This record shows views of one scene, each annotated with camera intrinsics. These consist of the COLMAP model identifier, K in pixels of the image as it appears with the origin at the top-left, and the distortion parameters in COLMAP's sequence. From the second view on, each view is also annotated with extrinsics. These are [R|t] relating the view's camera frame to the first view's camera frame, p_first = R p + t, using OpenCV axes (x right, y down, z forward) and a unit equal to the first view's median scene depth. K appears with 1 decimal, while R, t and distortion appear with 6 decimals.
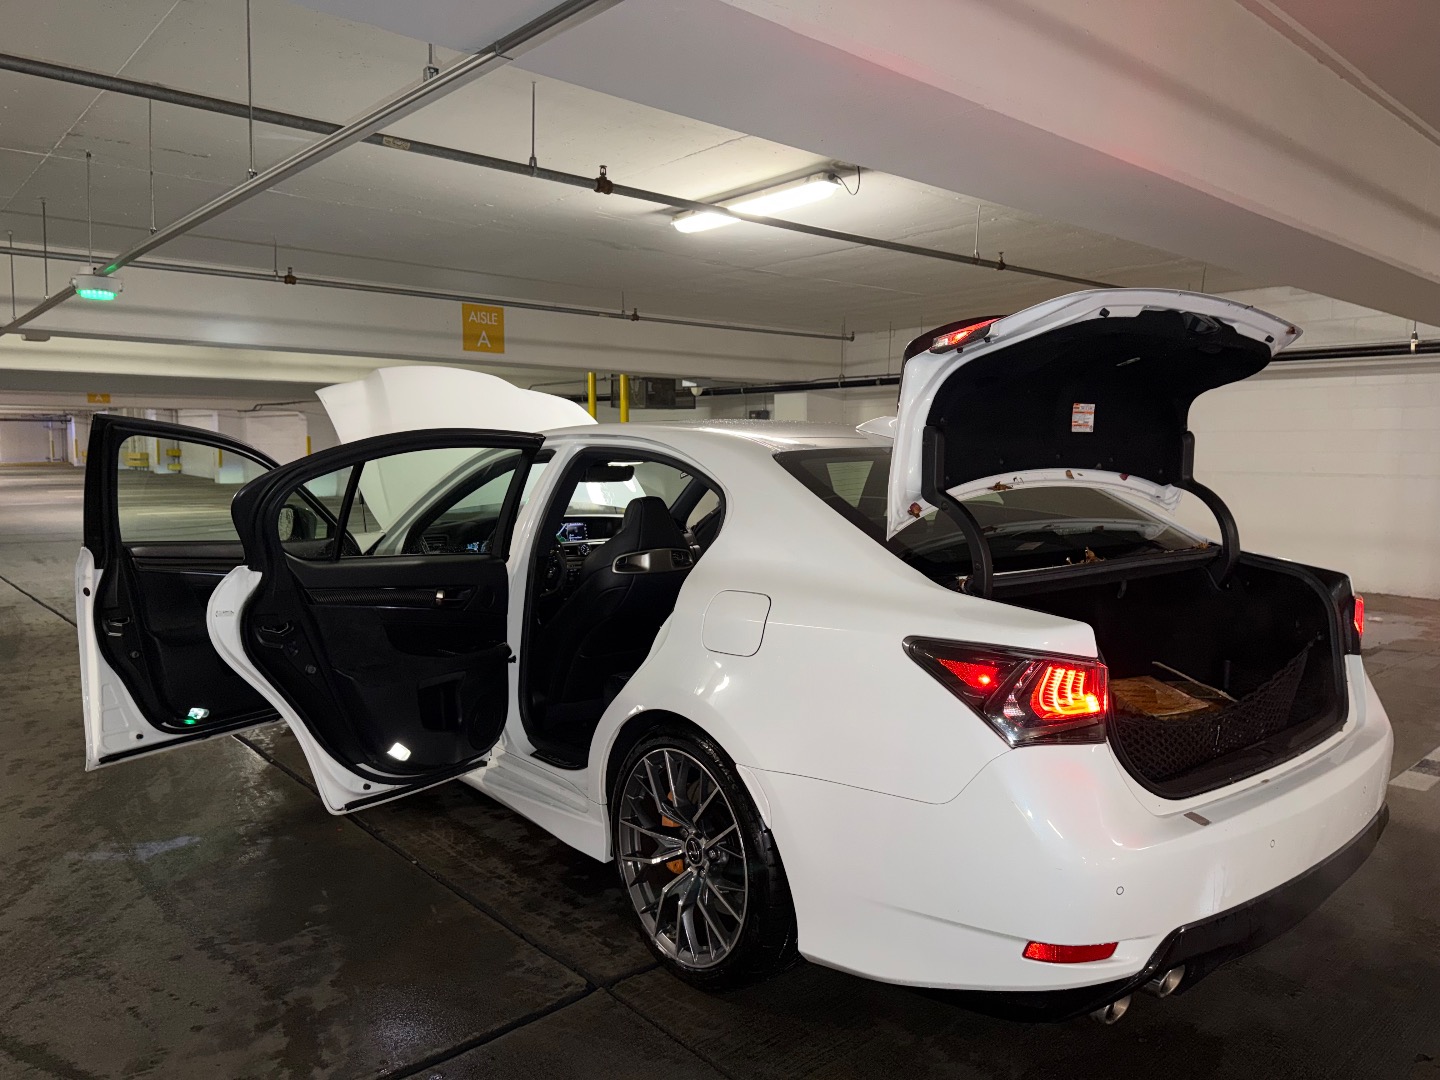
lens RADIAL K [[1016.7, 0, 720.1], [0, 1016.7, 540.3], [0, 0, 1]] dist [0.028987, -0.021728]
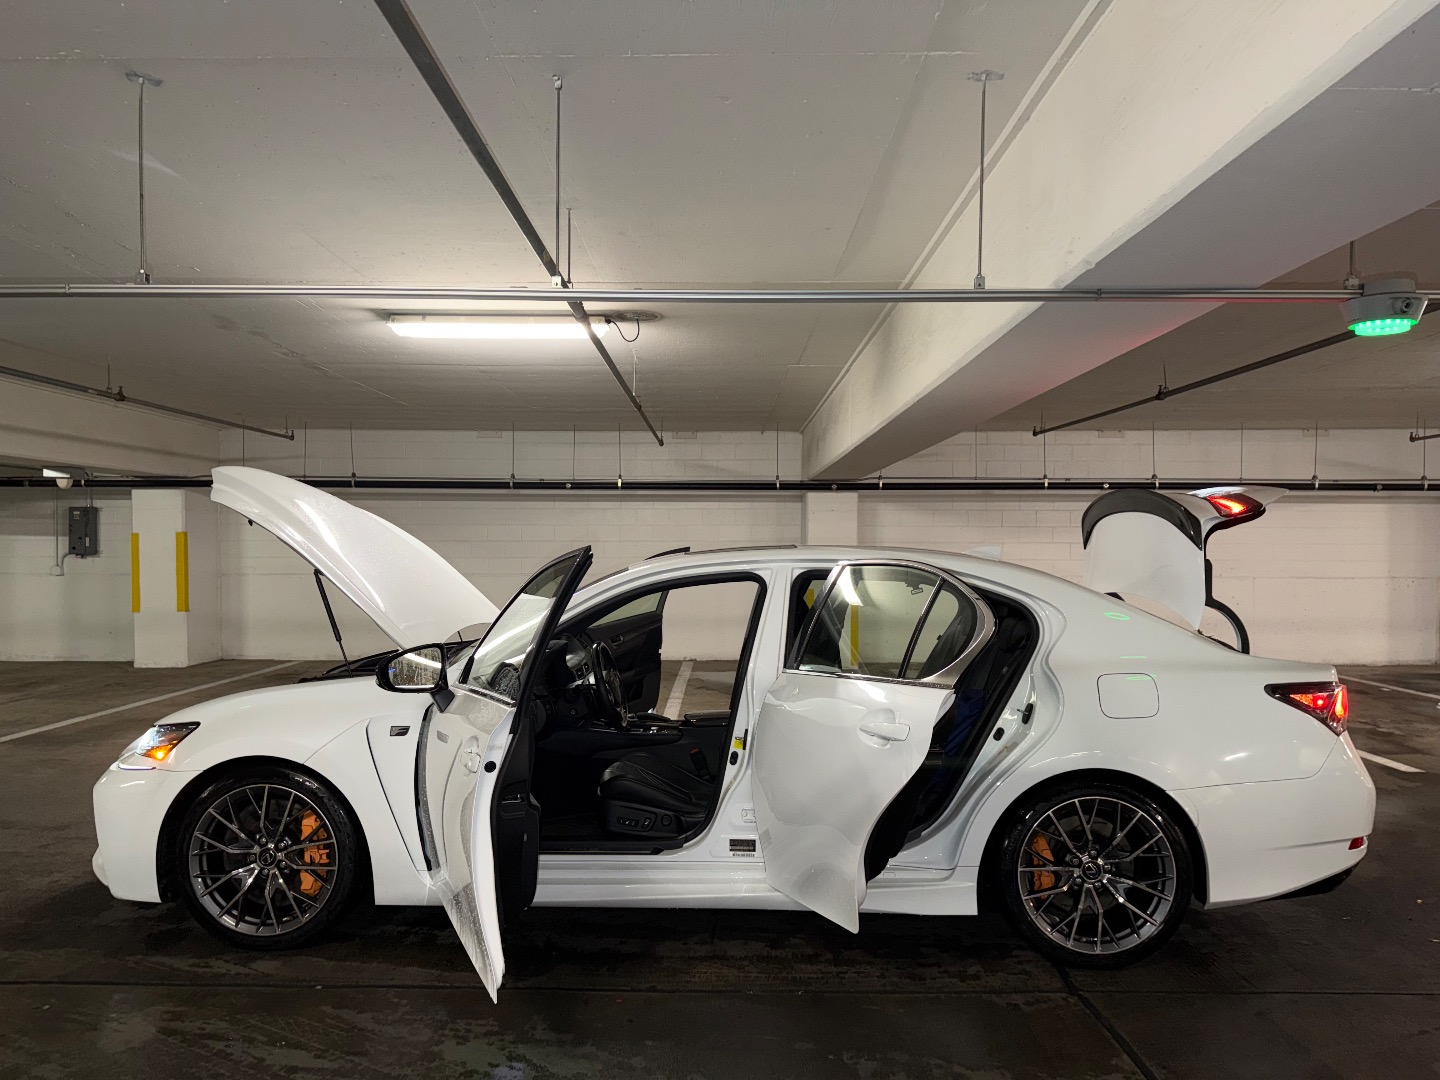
lens RADIAL K [[1016.7, 0, 727.8], [0, 1016.7, 540.1], [0, 0, 1]] dist [0.028987, -0.021728]
pose [[0.662715, 0.008158, 0.748827, -0.817900], [0.063157, 0.995769, -0.066743, -0.045041], [-0.746204, 0.091525, 0.659396, 0.247861]]
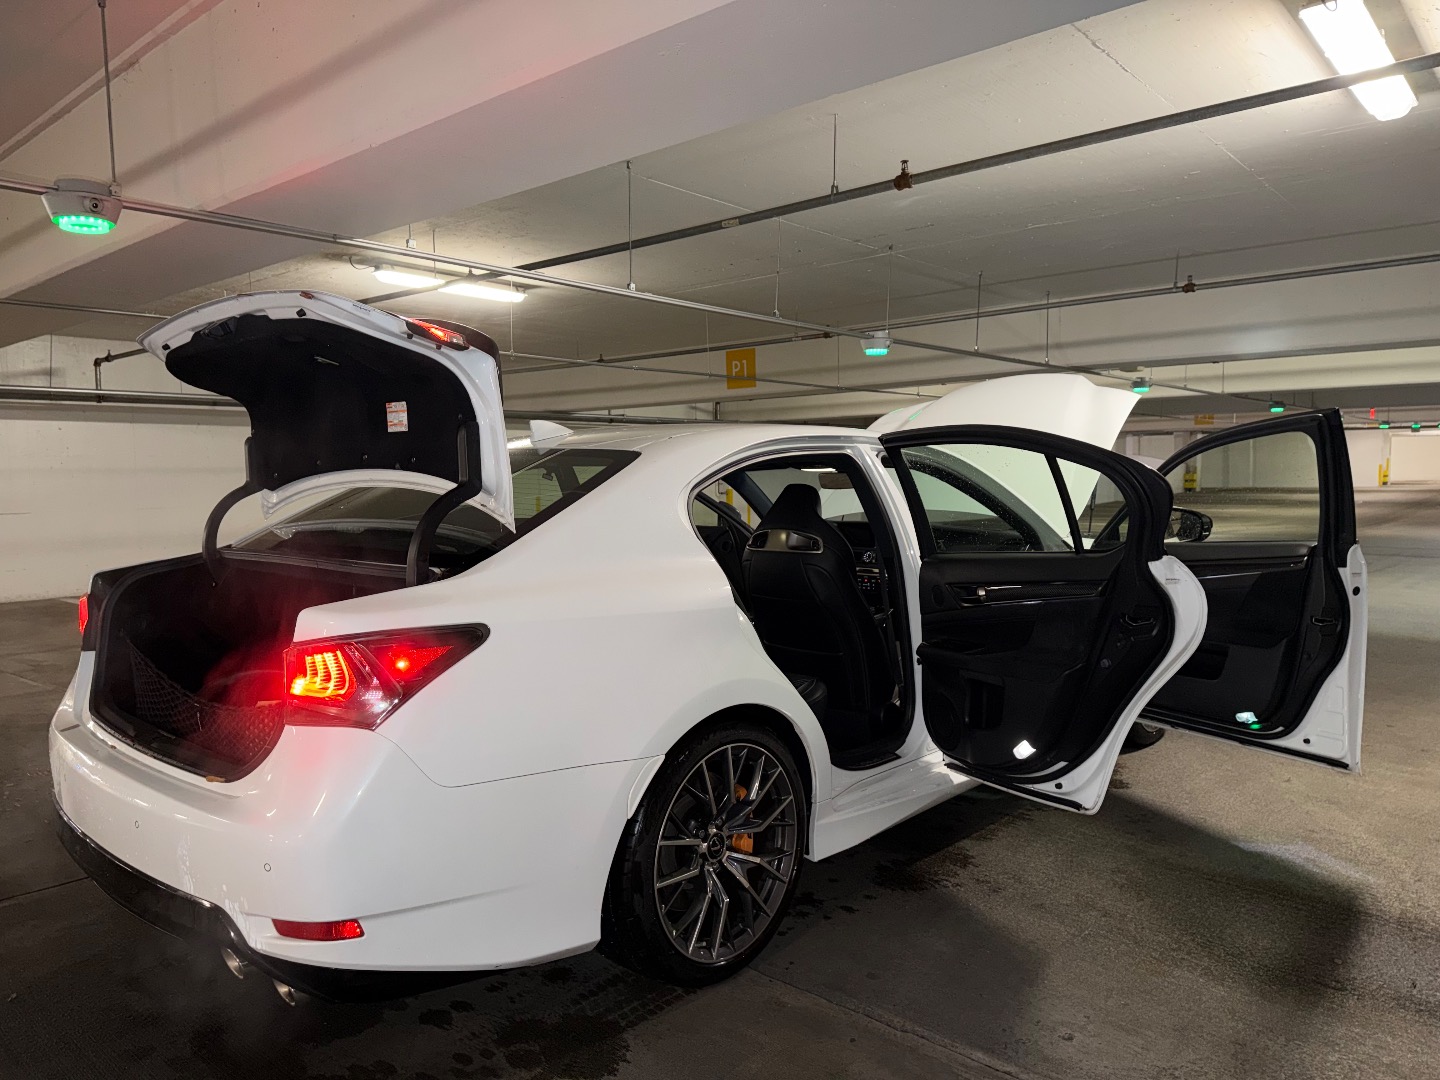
lens RADIAL K [[1016.7, 0, 726.9], [0, 1016.7, 540.3], [0, 0, 1]] dist [0.028987, -0.021728]
pose [[0.113577, 0.063264, -0.991513, 0.881303], [-0.080554, 0.995271, 0.054277, -0.052923], [0.990258, 0.073706, 0.118136, 0.783316]]
